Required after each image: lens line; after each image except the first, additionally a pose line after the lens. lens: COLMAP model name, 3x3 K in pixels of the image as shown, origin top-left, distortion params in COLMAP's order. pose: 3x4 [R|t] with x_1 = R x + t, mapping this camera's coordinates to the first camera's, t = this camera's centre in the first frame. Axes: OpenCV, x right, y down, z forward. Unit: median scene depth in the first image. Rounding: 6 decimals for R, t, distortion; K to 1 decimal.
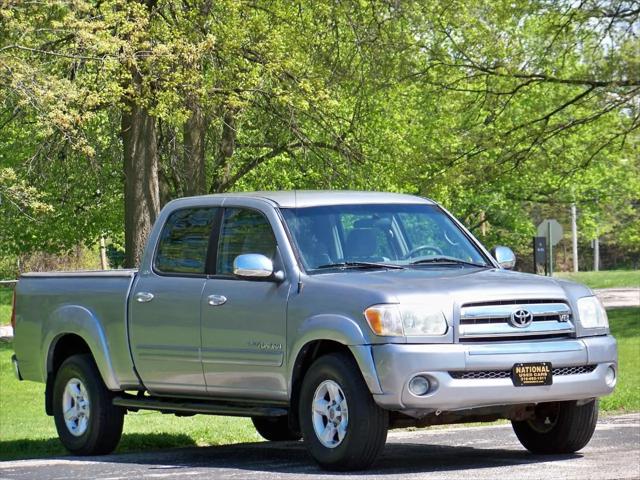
lens RADIAL K [[2589.5, 0, 320.0], [0, 2589.5, 240.0], [0, 0, 1]] dist [-0.152849, 3.027473]
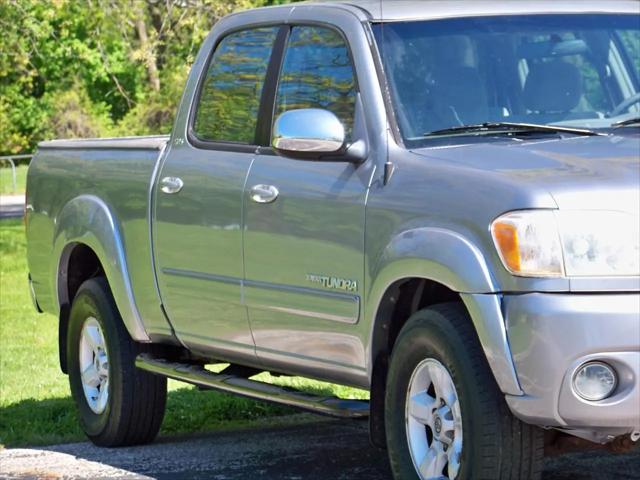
lens RADIAL K [[2589.5, 0, 320.0], [0, 2589.5, 240.0], [0, 0, 1]] dist [-0.152849, 3.027473]
pose [[0.988547, -0.001922, -0.150898, 0.055827], [0.010727, 0.998284, 0.057562, 0.001754], [0.150528, -0.058521, 0.986872, 0.481023]]
